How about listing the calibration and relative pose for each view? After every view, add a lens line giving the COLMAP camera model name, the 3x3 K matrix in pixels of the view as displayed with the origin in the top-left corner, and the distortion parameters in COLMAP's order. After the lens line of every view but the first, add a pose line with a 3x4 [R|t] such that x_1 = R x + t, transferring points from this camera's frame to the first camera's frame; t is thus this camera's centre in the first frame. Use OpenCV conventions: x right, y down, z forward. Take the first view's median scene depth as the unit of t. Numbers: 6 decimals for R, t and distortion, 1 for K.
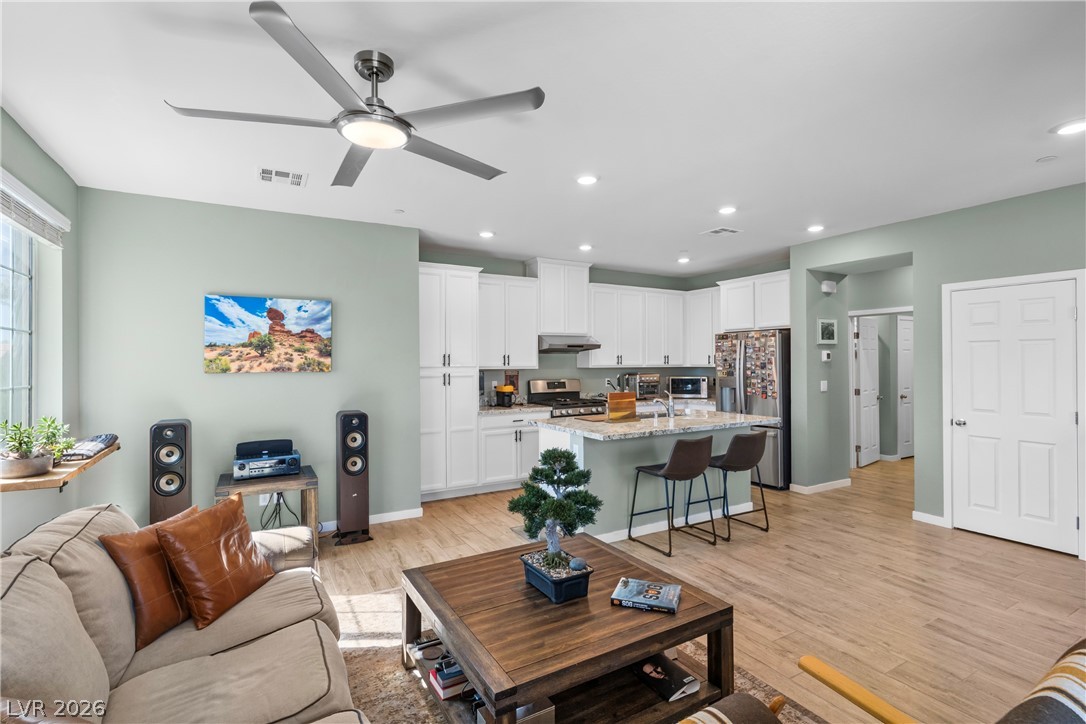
lens RADIAL K [[509.5, 0, 539.1], [0, 509.5, 360.0], [0, 0, 1]] dist [-0.001005, 0.000881]
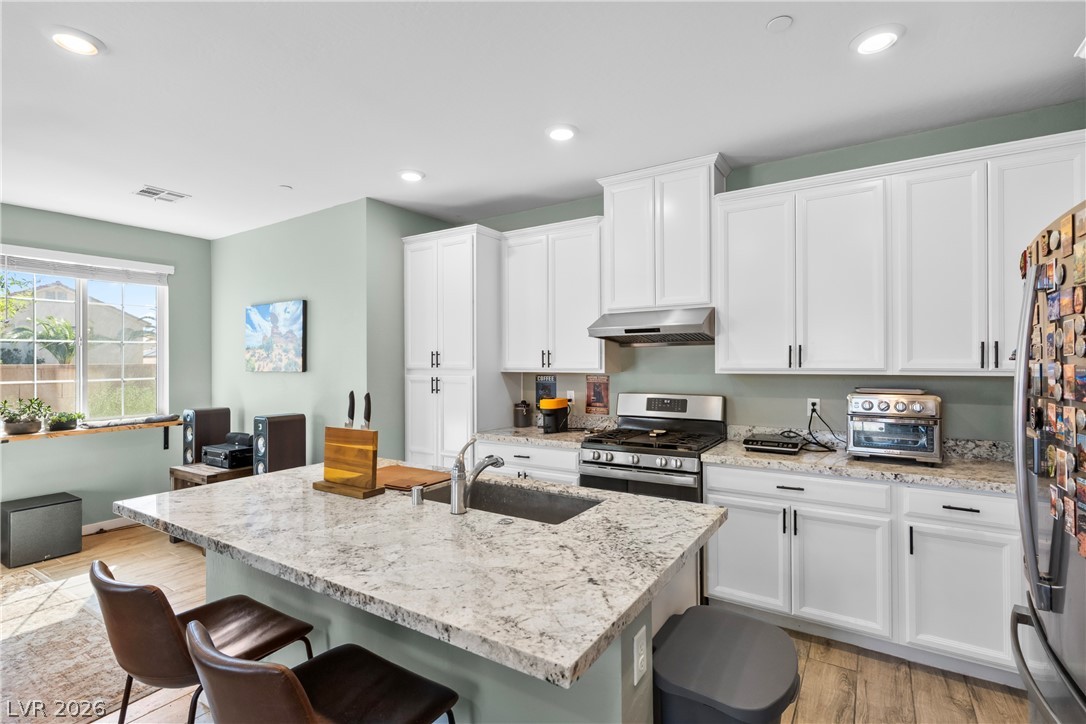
lens RADIAL K [[509.5, 0, 546.8], [0, 509.5, 359.0], [0, 0, 1]] dist [-0.001005, 0.000881]
pose [[0.471286, -0.001865, -0.881979, 0.593509], [0.007140, 0.999973, 0.001700, -0.000388], [0.881952, -0.007099, 0.471286, 0.842812]]
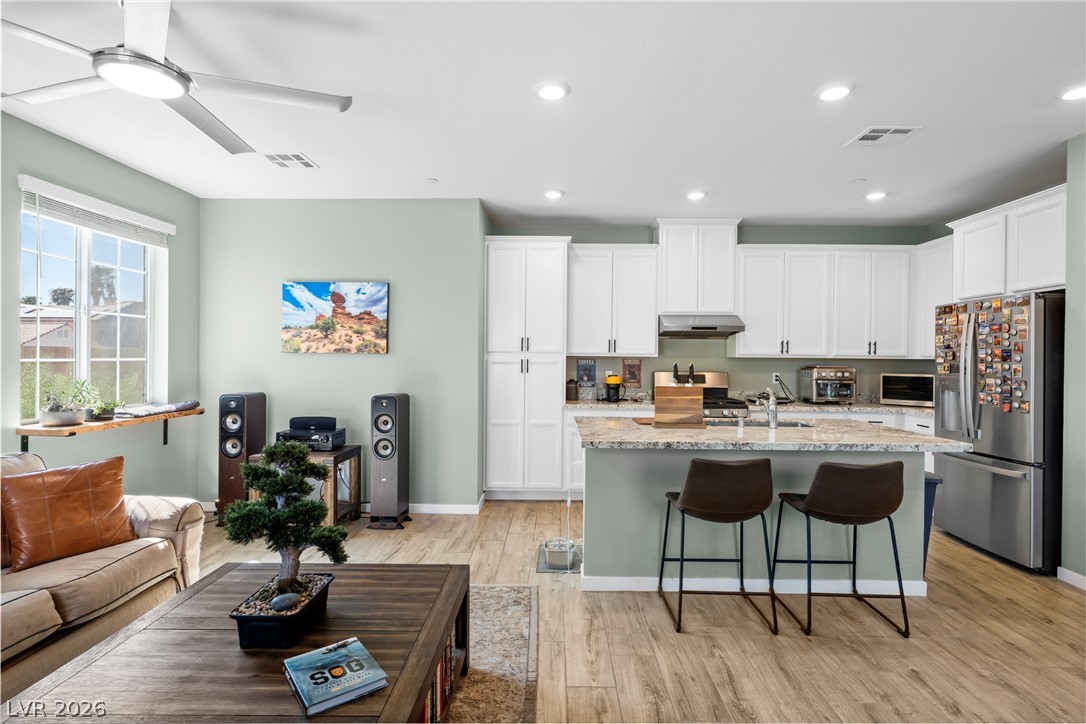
lens RADIAL K [[532.3, 0, 543.0], [0, 532.3, 359.4], [0, 0, 1]] dist [0.004166, 0.000939]
pose [[0.860342, 0.015333, -0.509486, 0.339570], [-0.011234, 0.999875, 0.011120, 0.017019], [0.509593, -0.003843, 0.860407, 0.230842]]
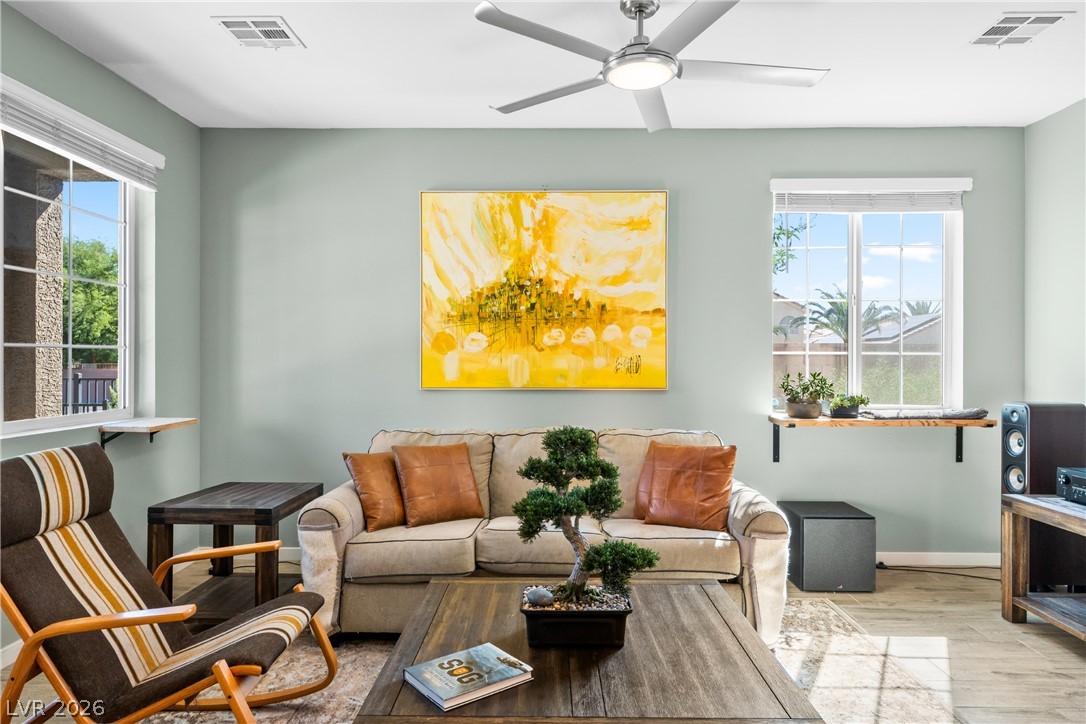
lens RADIAL K [[665.5, 0, 547.5], [0, 665.5, 356.8], [0, 0, 1]] dist [0.002665, -0.000259]
pose [[-0.502931, 0.002772, -0.864322, 0.361905], [0.004270, 0.999991, 0.000723, 0.035563], [0.864316, -0.003327, -0.502938, 0.632528]]
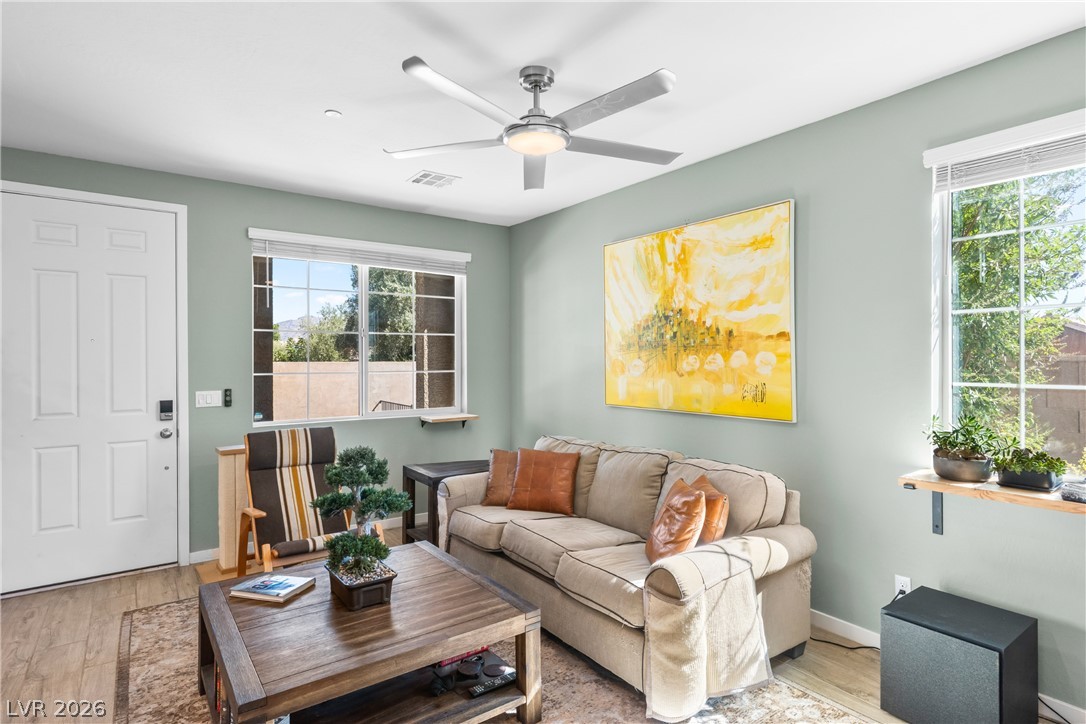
lens RADIAL K [[565.3, 0, 550.3], [0, 565.3, 361.9], [0, 0, 1]] dist [0.005737, 0.000839]
pose [[-0.992040, 0.009127, -0.125591, -0.083461], [0.009071, 0.999958, 0.001018, 0.007370], [0.125595, -0.000130, -0.992082, 0.934074]]
